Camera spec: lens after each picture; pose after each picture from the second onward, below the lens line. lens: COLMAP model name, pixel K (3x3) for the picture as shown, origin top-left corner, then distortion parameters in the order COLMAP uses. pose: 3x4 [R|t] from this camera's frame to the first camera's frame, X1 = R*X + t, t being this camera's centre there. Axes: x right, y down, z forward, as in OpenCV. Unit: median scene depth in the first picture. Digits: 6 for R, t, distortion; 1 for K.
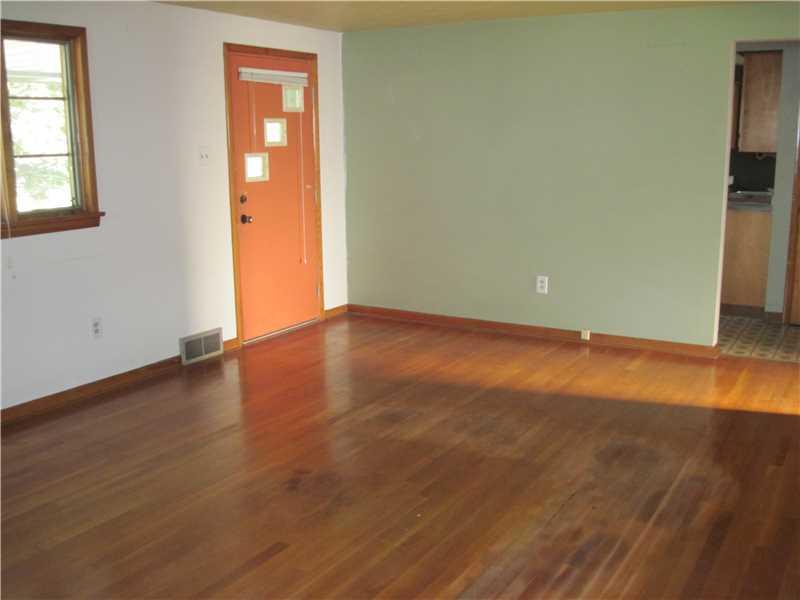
lens RADIAL K [[820.3, 0, 403.8], [0, 820.3, 300.9], [0, 0, 1]] dist [-0.093675, 0.000000]
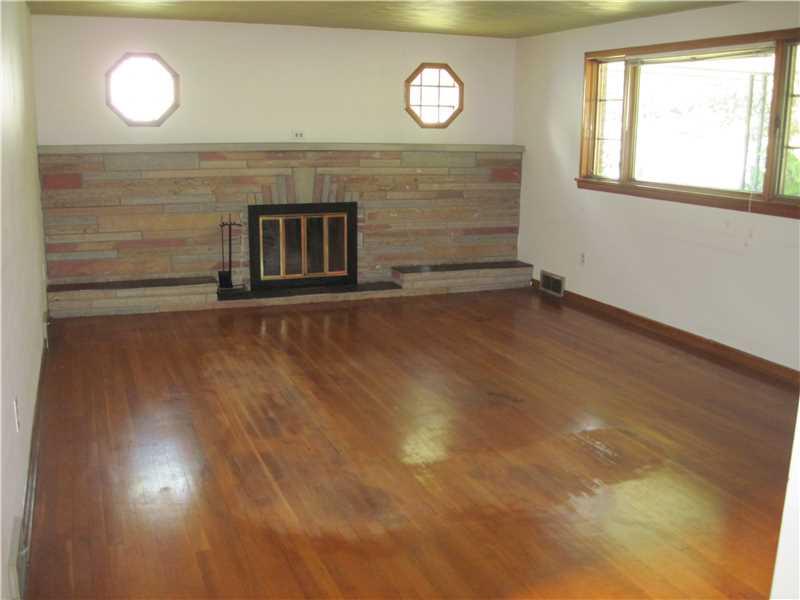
lens RADIAL K [[820.3, 0, 403.1], [0, 820.3, 300.6], [0, 0, 1]] dist [-0.093675, 0.000000]
pose [[-0.609168, 0.164009, -0.775896, 0.968205], [-0.162776, 0.931691, 0.324739, -0.321308], [0.776156, 0.324118, -0.540860, 1.584303]]
